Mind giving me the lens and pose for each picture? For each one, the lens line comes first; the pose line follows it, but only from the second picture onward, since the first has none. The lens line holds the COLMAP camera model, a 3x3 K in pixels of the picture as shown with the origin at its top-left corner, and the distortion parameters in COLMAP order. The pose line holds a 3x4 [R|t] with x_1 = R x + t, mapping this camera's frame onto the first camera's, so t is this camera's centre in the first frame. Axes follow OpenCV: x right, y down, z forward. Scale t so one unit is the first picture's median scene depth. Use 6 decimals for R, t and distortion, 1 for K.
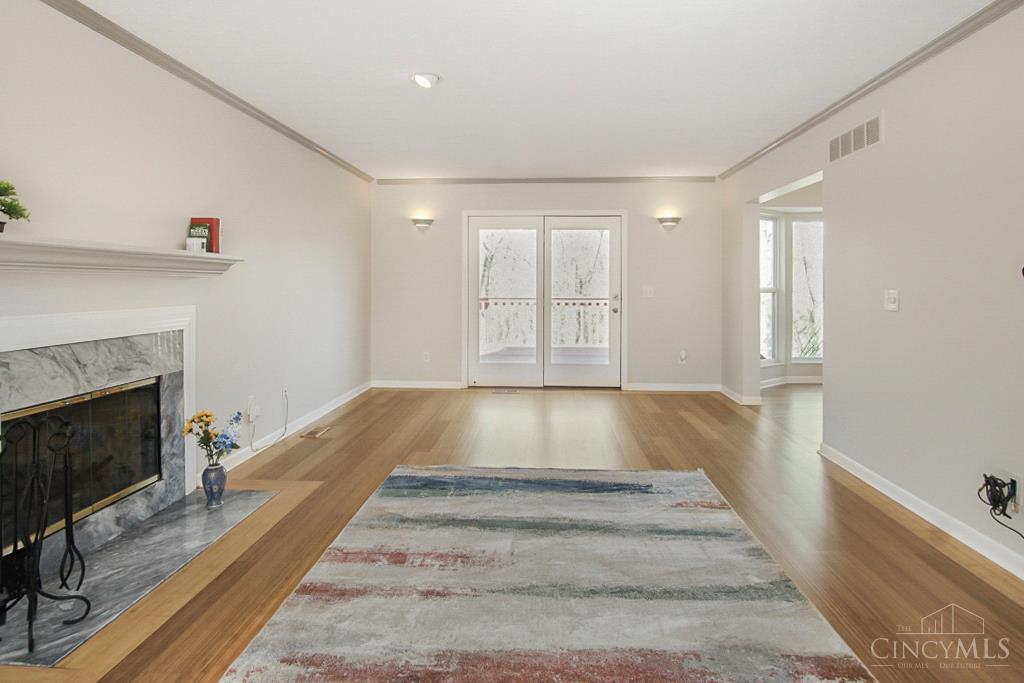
lens RADIAL K [[569.1, 0, 514.9], [0, 569.1, 282.1], [0, 0, 1]] dist [-0.025878, -0.000036]
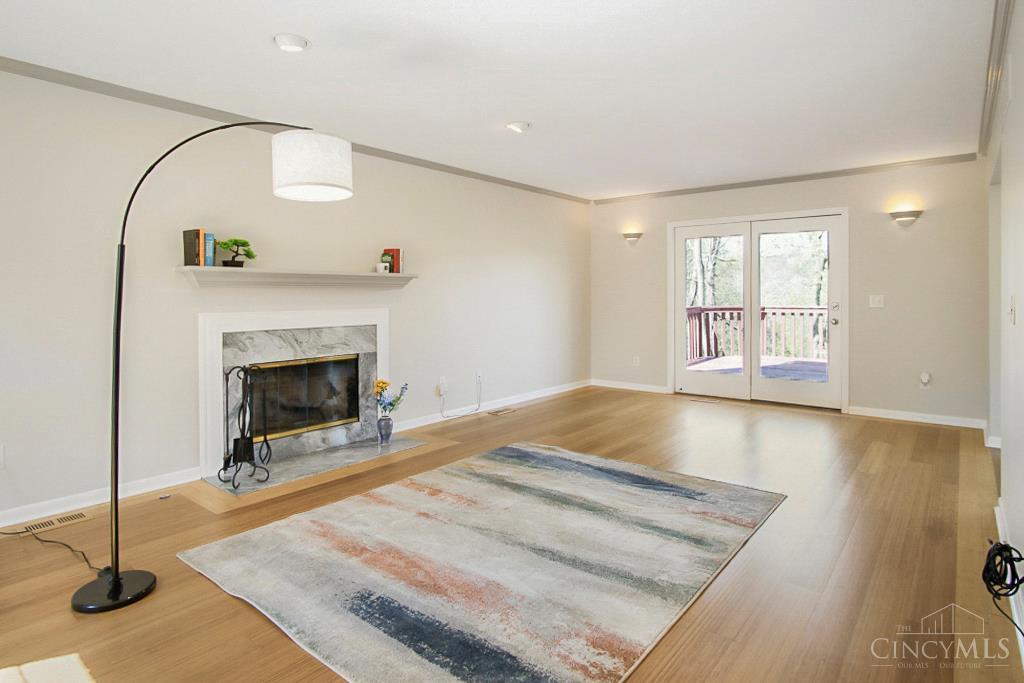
lens RADIAL K [[563.3, 0, 514.8], [0, 563.3, 293.2], [0, 0, 1]] dist [-0.014625, 0.000774]
pose [[0.808666, -0.007061, -0.588226, 0.604659], [0.007761, 0.999969, -0.001334, 0.005731], [0.588217, -0.003486, 0.808695, 0.007774]]
